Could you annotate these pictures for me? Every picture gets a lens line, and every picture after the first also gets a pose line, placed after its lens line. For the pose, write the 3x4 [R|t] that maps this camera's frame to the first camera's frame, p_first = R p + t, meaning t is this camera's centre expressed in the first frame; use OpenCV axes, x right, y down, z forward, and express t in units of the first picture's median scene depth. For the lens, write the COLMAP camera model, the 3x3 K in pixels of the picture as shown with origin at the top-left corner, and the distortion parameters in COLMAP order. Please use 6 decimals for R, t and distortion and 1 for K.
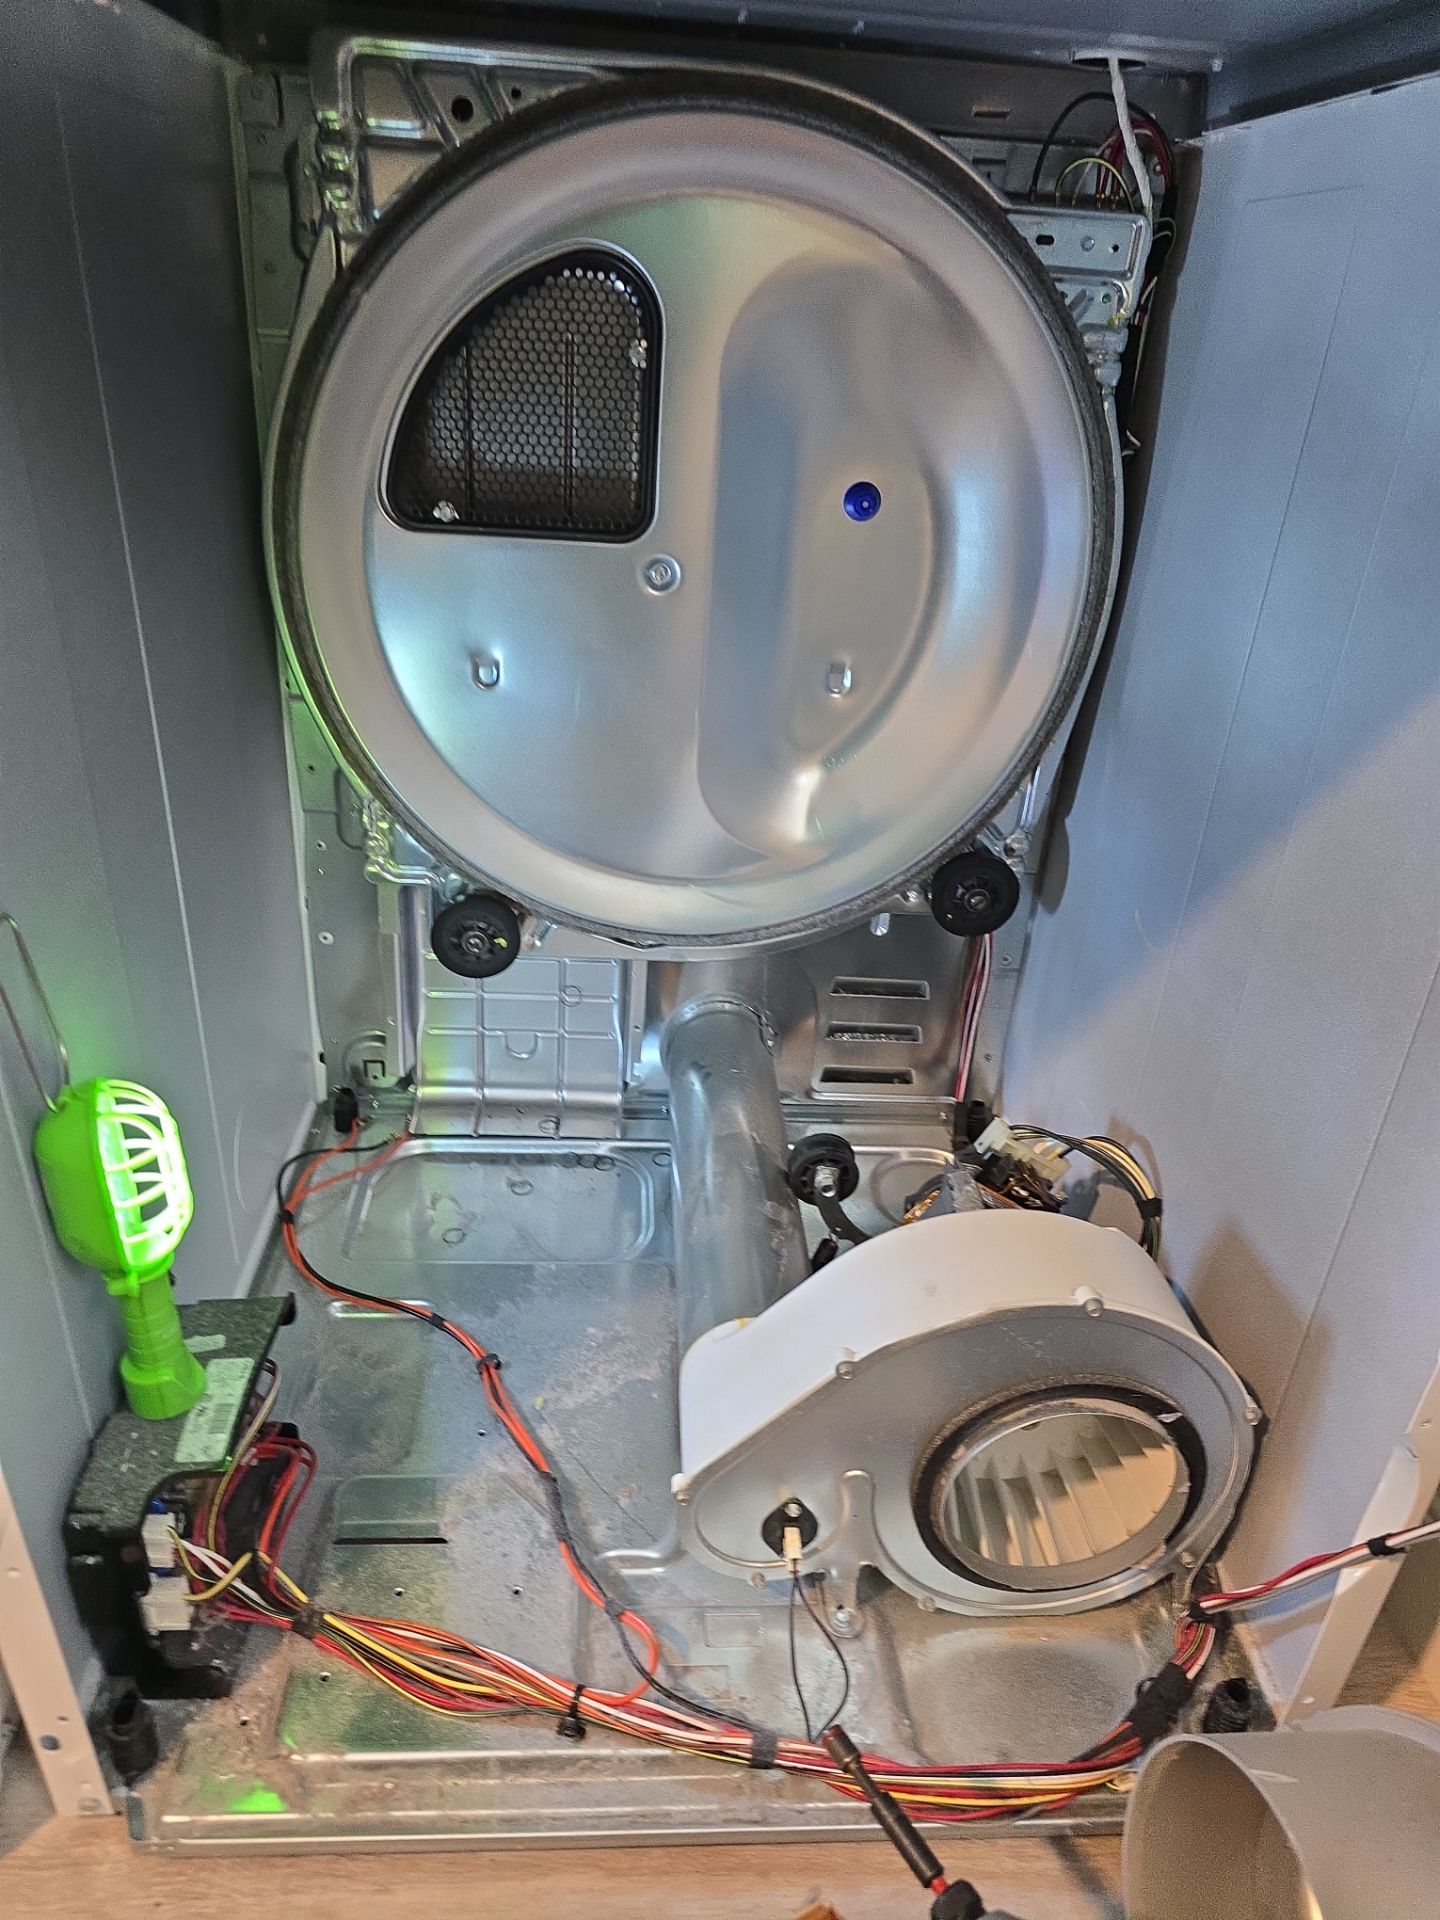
lens RADIAL K [[1259.4, 0, 705.7], [0, 1259.4, 968.1], [0, 0, 1]] dist [0.048323, -0.067400]
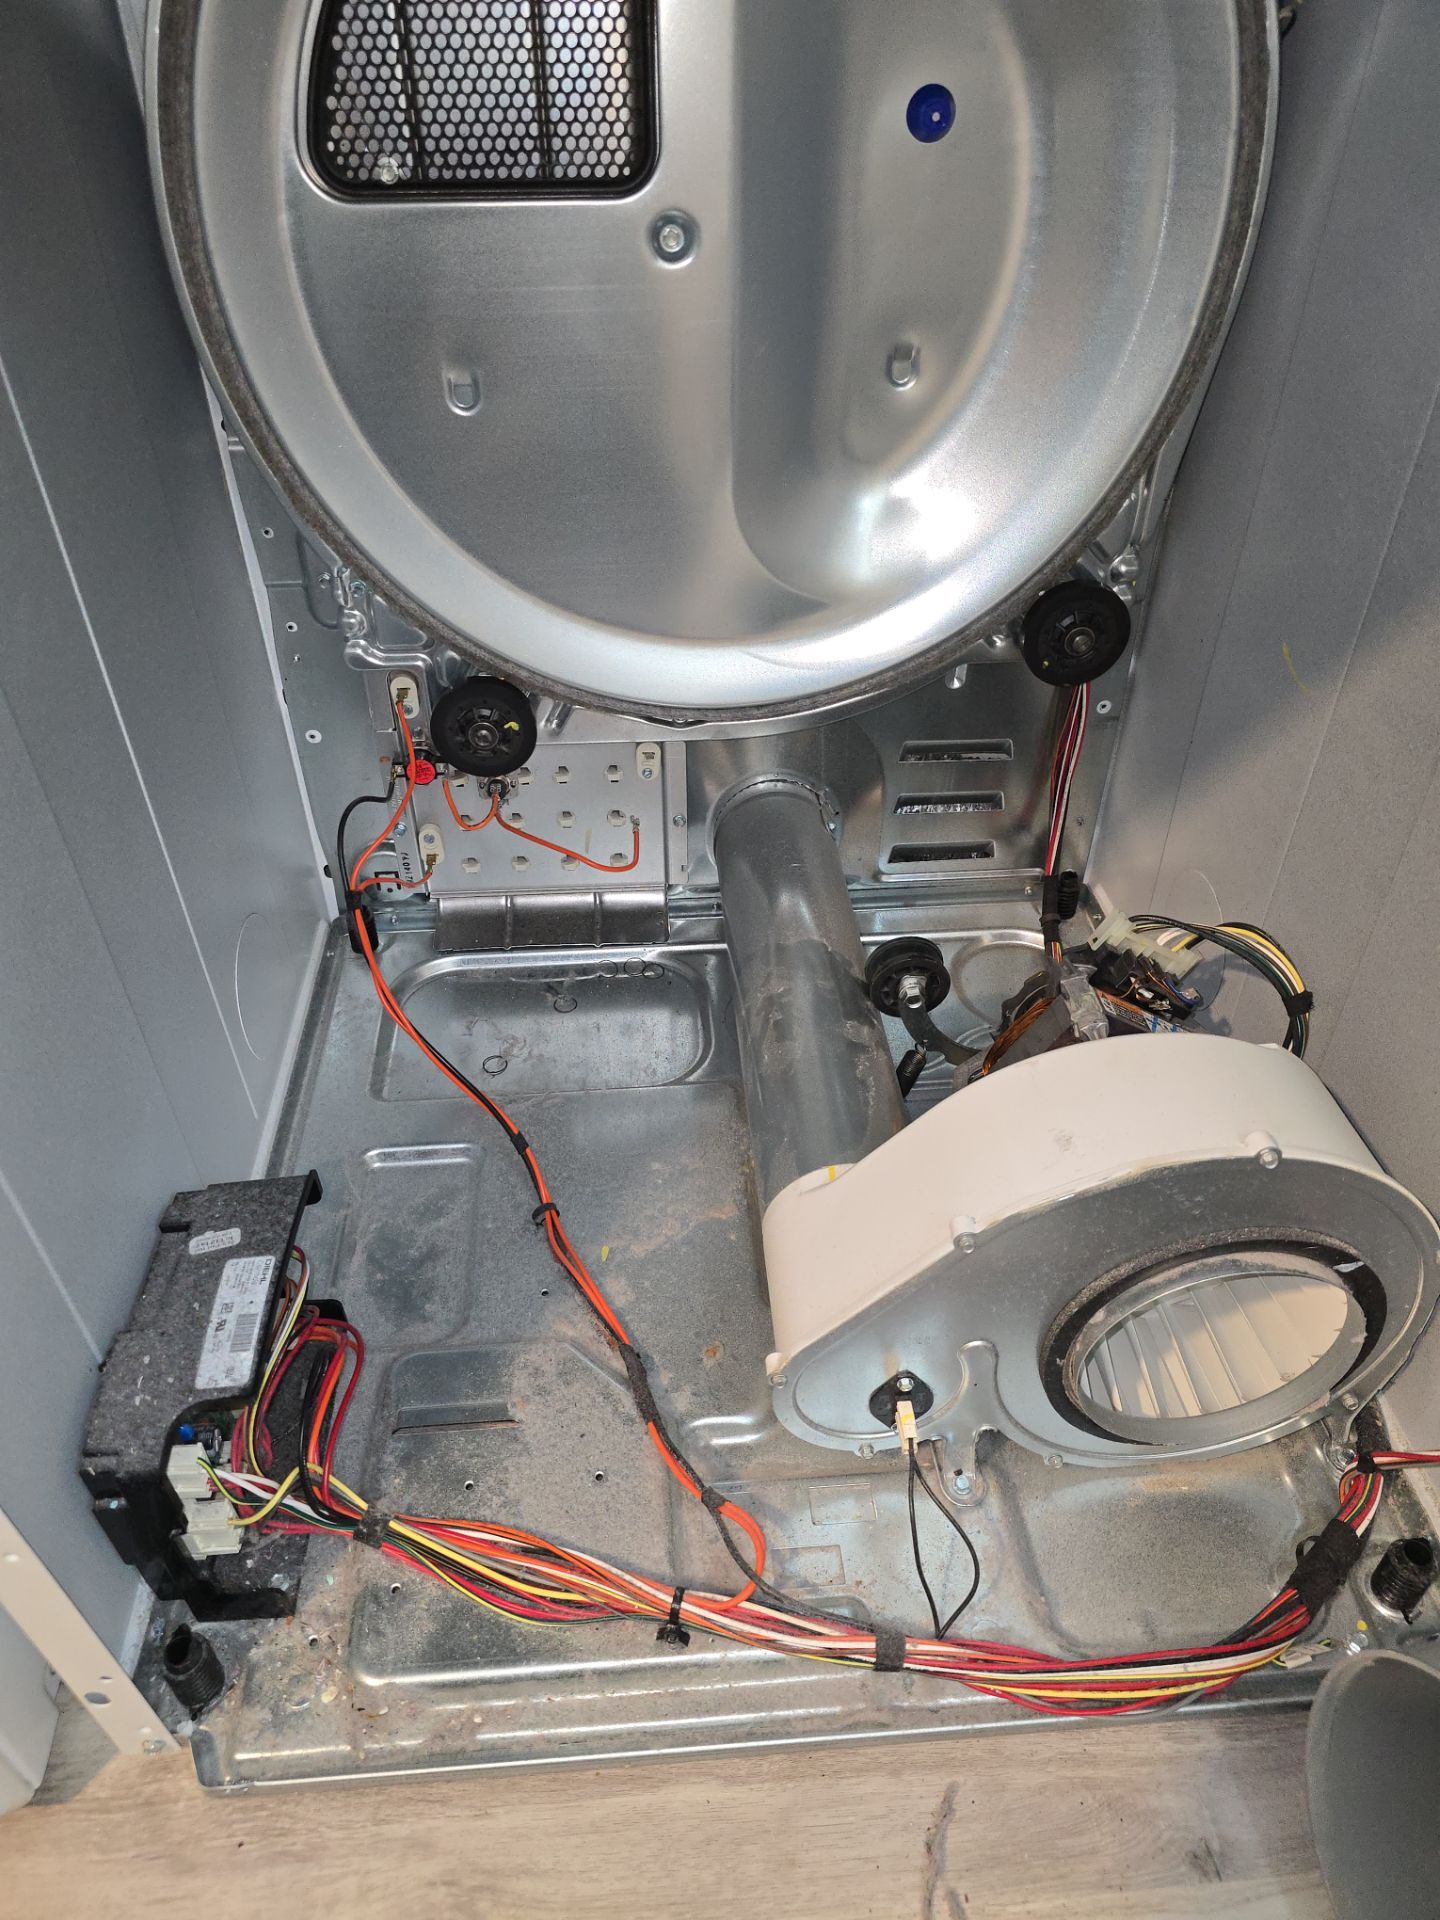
lens RADIAL K [[1259.4, 0, 705.7], [0, 1259.4, 968.1], [0, 0, 1]] dist [0.048323, -0.067400]
pose [[0.997626, -0.061252, -0.031464, -0.022255], [0.066336, 0.977443, 0.200512, -0.036736], [0.018472, -0.202123, 0.979186, 0.187205]]
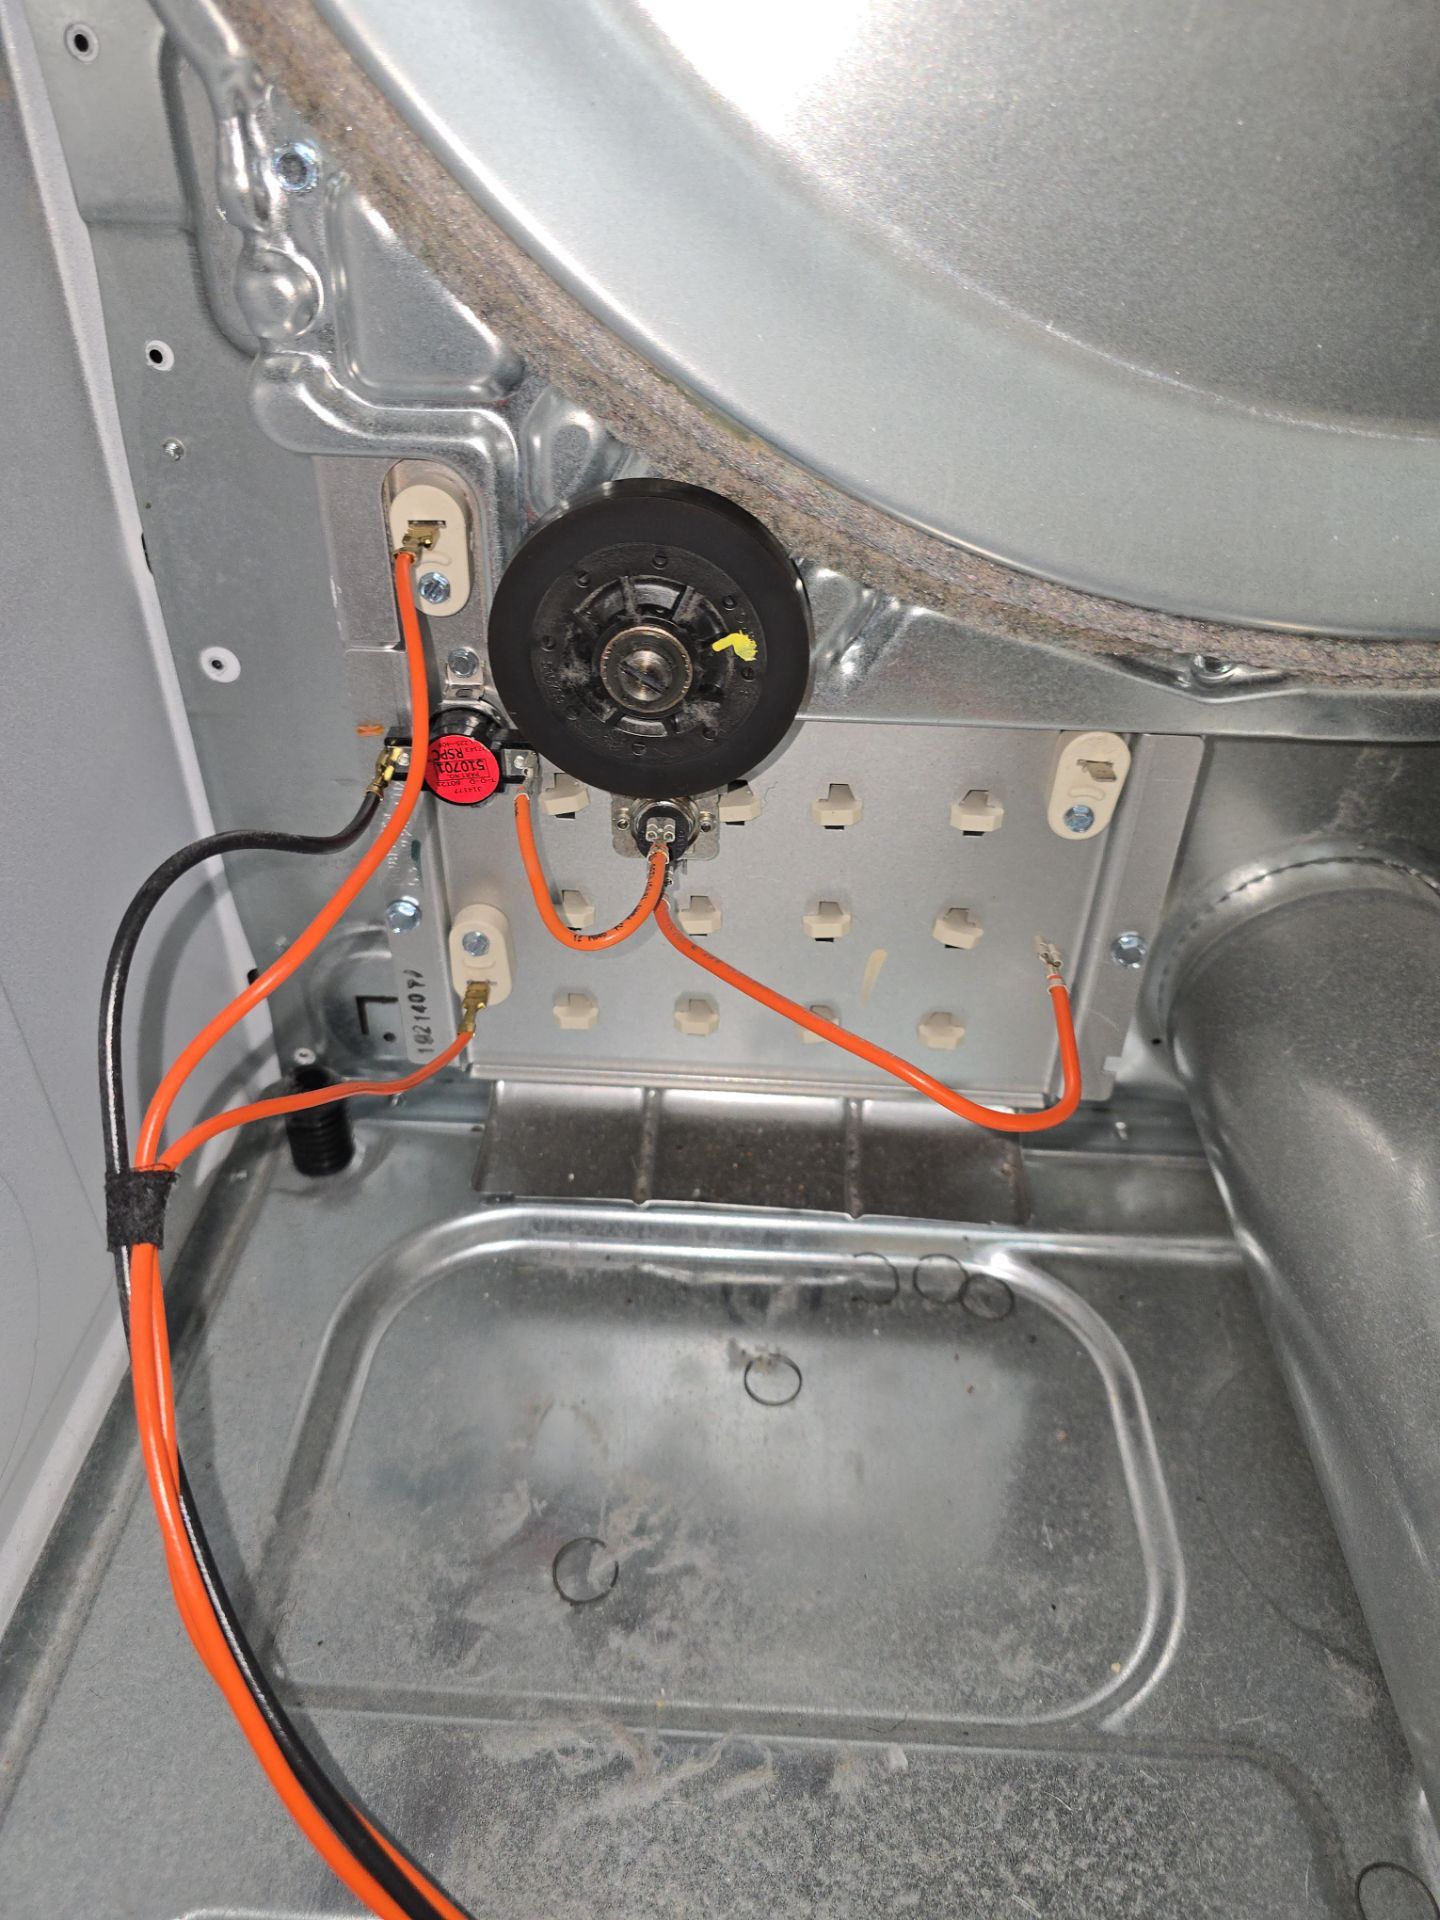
lens RADIAL K [[1259.4, 0, 705.7], [0, 1259.4, 968.1], [0, 0, 1]] dist [0.048323, -0.067400]
pose [[0.993734, 0.025106, -0.108917, -0.188039], [-0.006112, 0.985195, 0.171330, -0.003411], [0.111606, -0.169590, 0.979175, 0.977765]]
